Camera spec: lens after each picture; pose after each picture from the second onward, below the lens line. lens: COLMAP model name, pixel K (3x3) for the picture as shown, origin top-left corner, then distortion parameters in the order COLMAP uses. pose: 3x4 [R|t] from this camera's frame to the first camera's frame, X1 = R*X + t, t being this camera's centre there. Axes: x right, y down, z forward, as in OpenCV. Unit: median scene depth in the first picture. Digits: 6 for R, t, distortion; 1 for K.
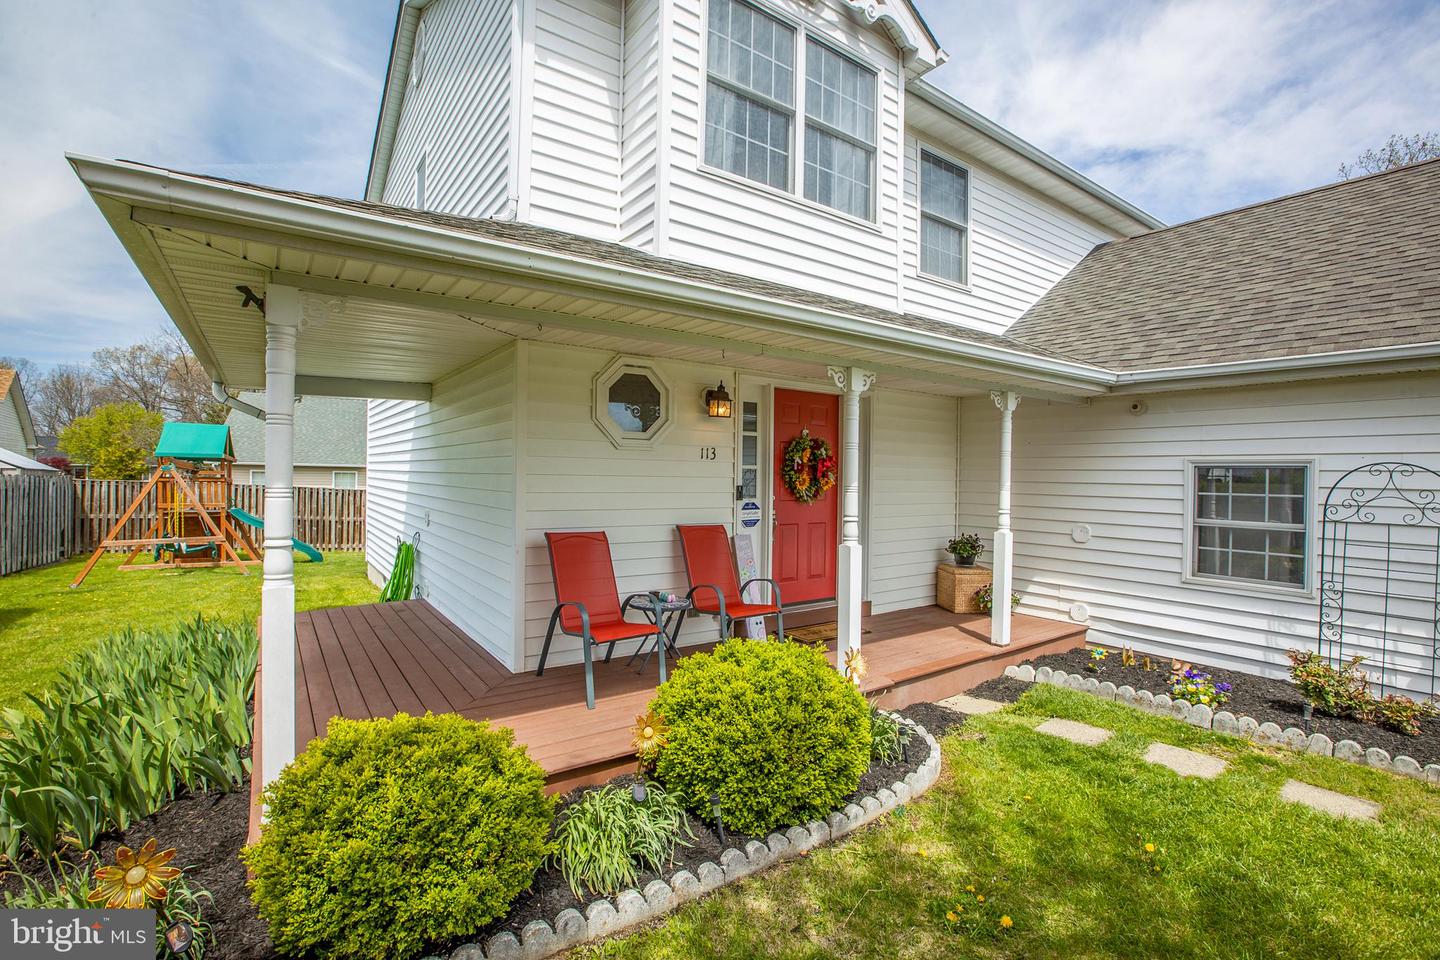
lens RADIAL K [[632.0, 0, 702.3], [0, 632.0, 473.9], [0, 0, 1]] dist [-0.035477, 0.001353]
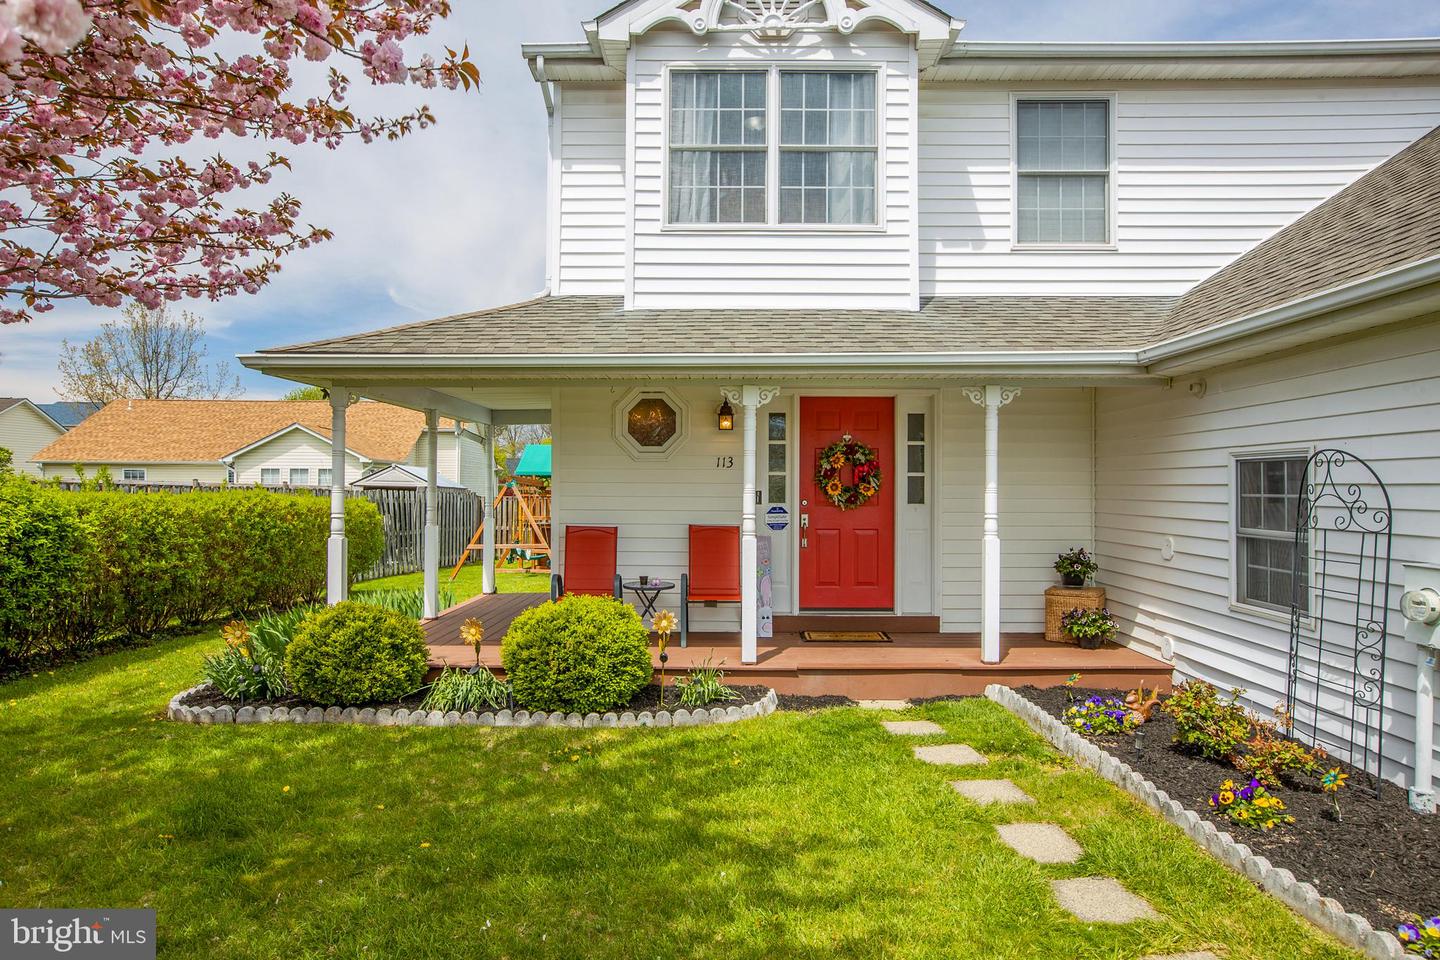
lens RADIAL K [[871.0, 0, 736.3], [0, 871.0, 466.7], [0, 0, 1]] dist [-0.020325, 0.001077]
pose [[0.823530, -0.025377, -0.566705, 0.866492], [0.009750, 0.999484, -0.030589, 0.022071], [0.567189, 0.019666, 0.823353, -0.248237]]
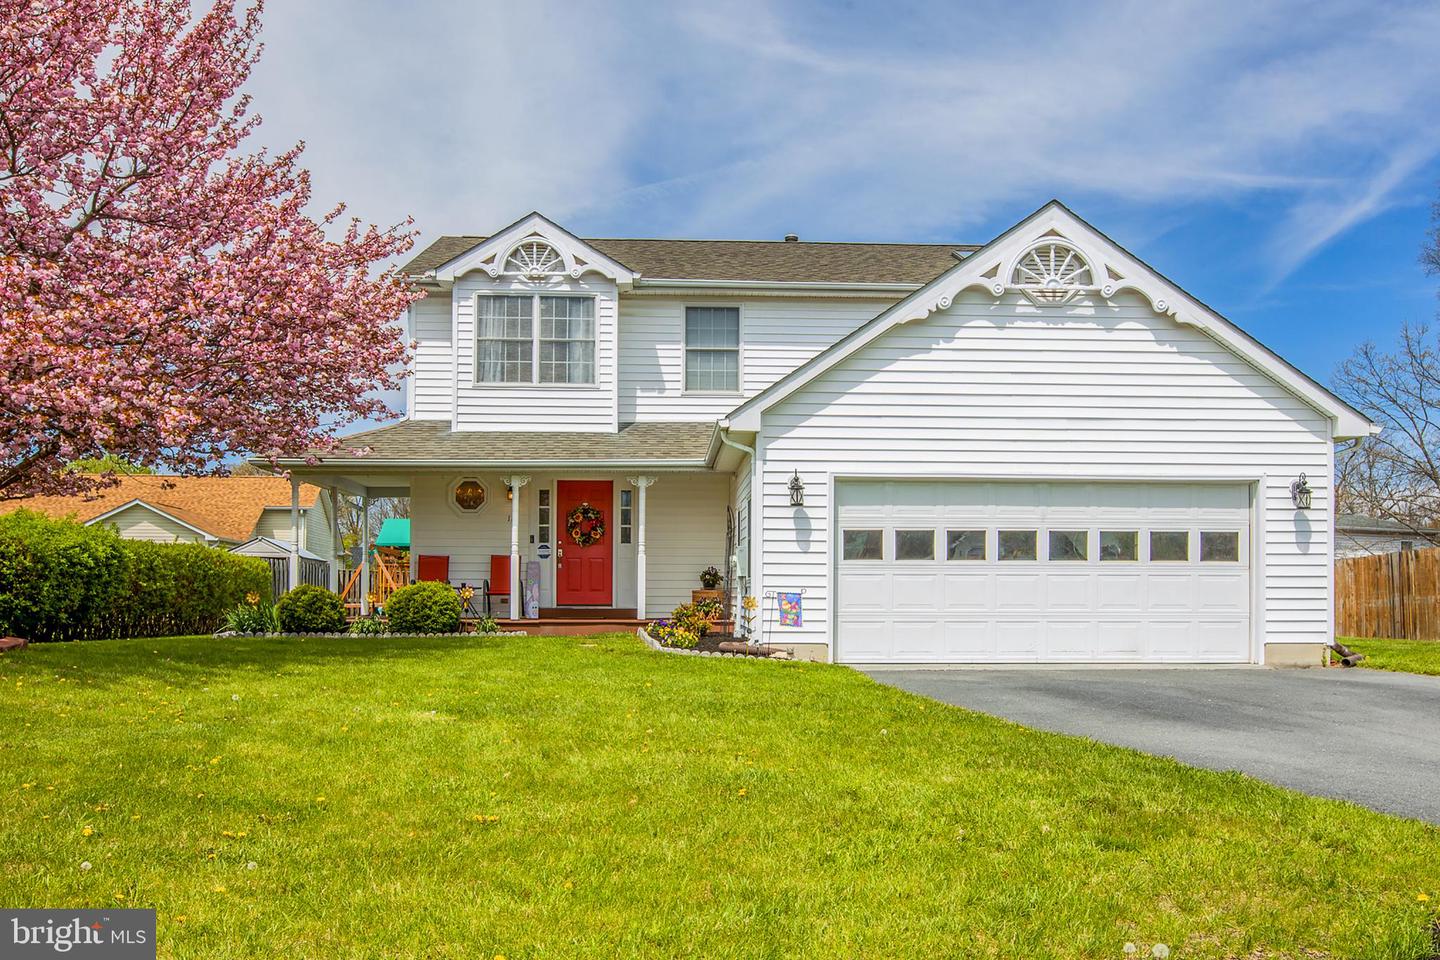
lens RADIAL K [[1175.2, 0, 730.1], [0, 1175.2, 574.4], [0, 0, 1]] dist [-0.021603, 0.006803]
pose [[0.855648, -0.020019, -0.517171, 2.317610], [0.010915, 0.999727, -0.020639, 0.209417], [0.517443, 0.012015, 0.855633, -1.635677]]
